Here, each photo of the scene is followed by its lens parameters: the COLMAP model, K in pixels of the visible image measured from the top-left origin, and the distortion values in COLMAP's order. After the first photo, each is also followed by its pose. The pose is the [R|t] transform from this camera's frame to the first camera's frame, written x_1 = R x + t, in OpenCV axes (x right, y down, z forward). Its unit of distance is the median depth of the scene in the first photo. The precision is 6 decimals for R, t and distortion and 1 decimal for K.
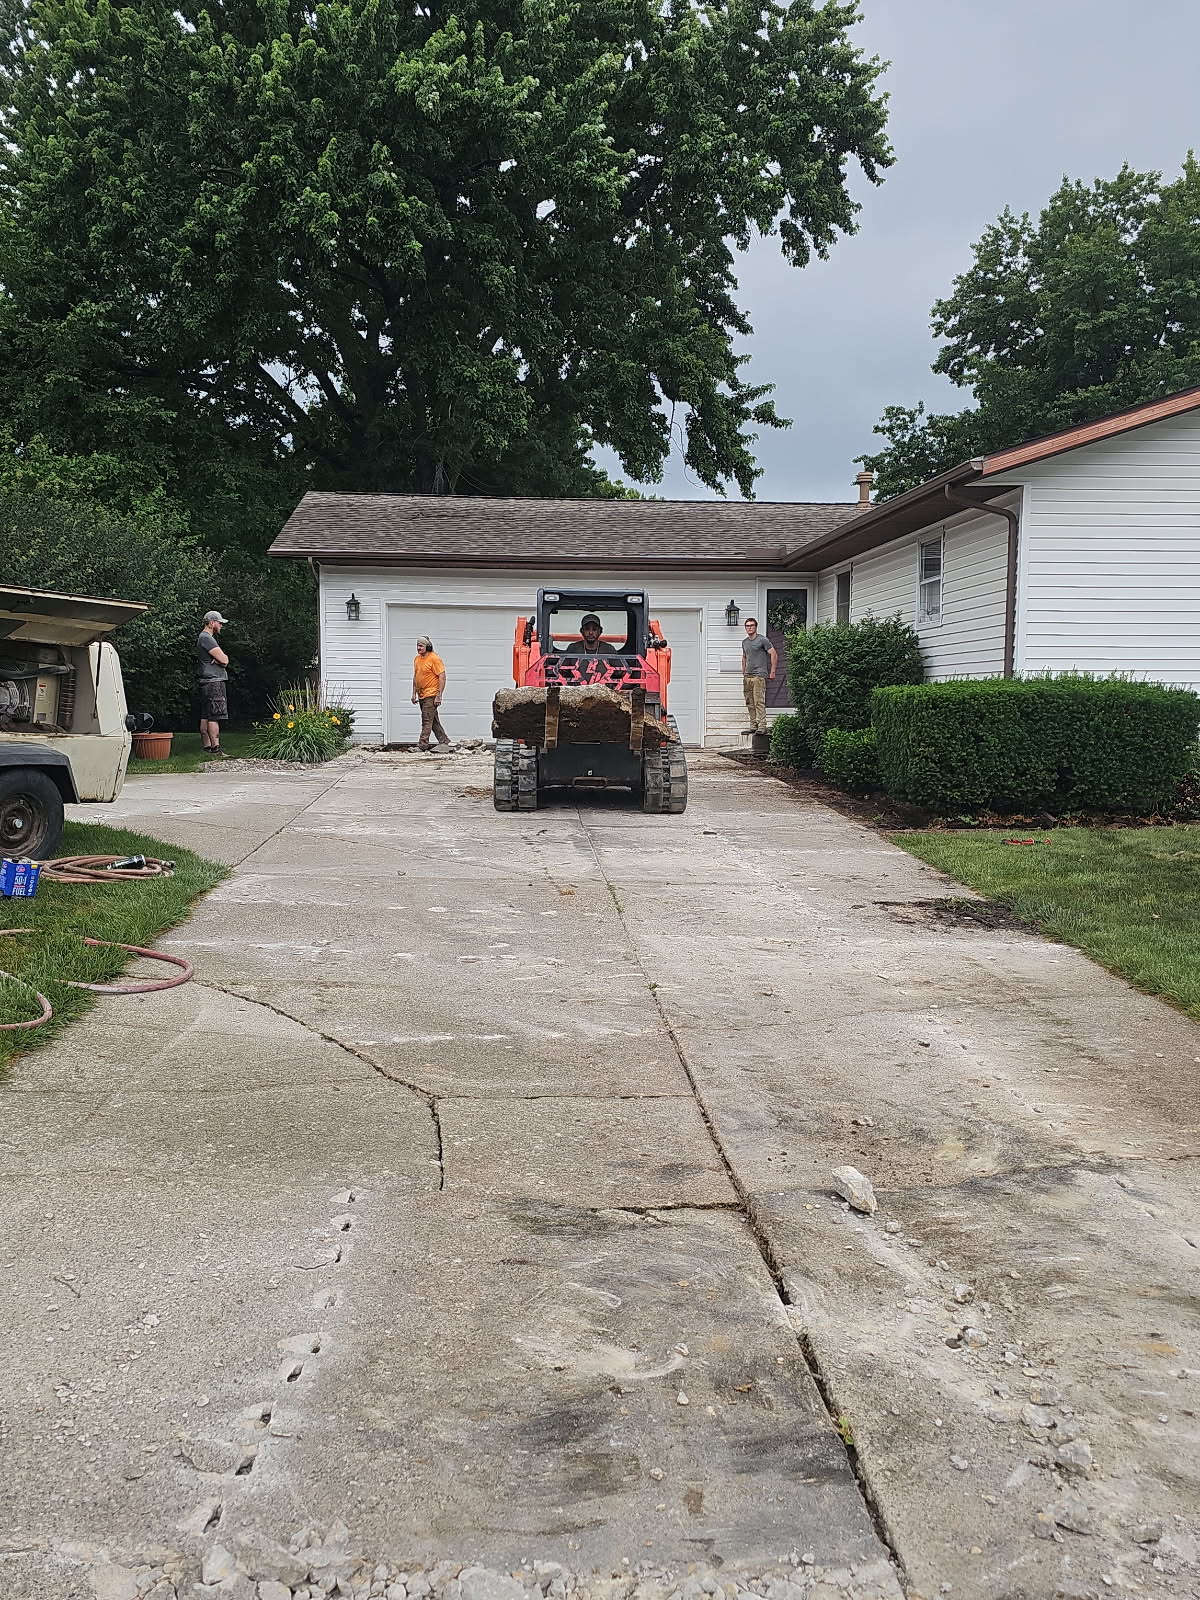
lens RADIAL K [[1403.3, 0, 601.8], [0, 1403.3, 800.8], [0, 0, 1]] dist [0.064485, -0.020066]
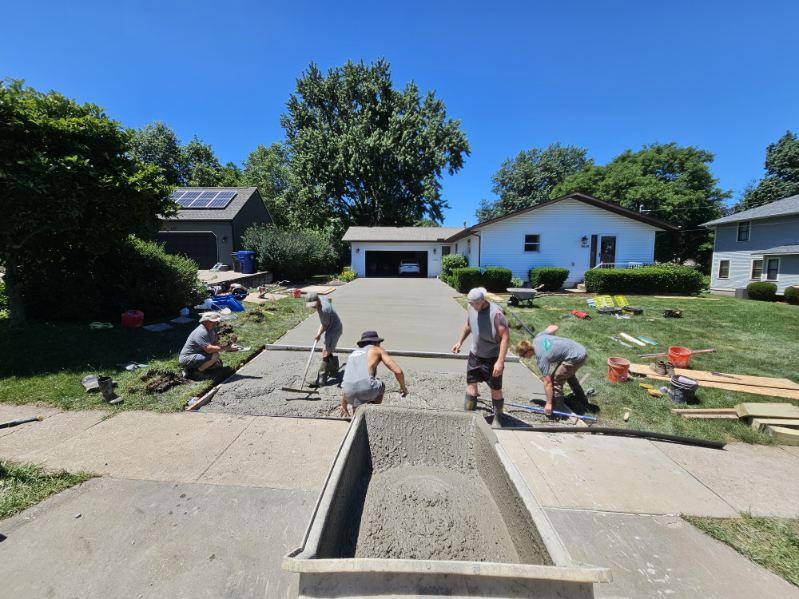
lens RADIAL K [[325.1, 0, 390.7], [0, 325.1, 294.9], [0, 0, 1]] dist [-0.003585, -0.001118]
pose [[0.995704, 0.004182, -0.092498, 0.037901], [-0.001840, 0.999676, 0.025392, -0.007402], [0.092574, -0.025113, 0.995389, -0.117247]]
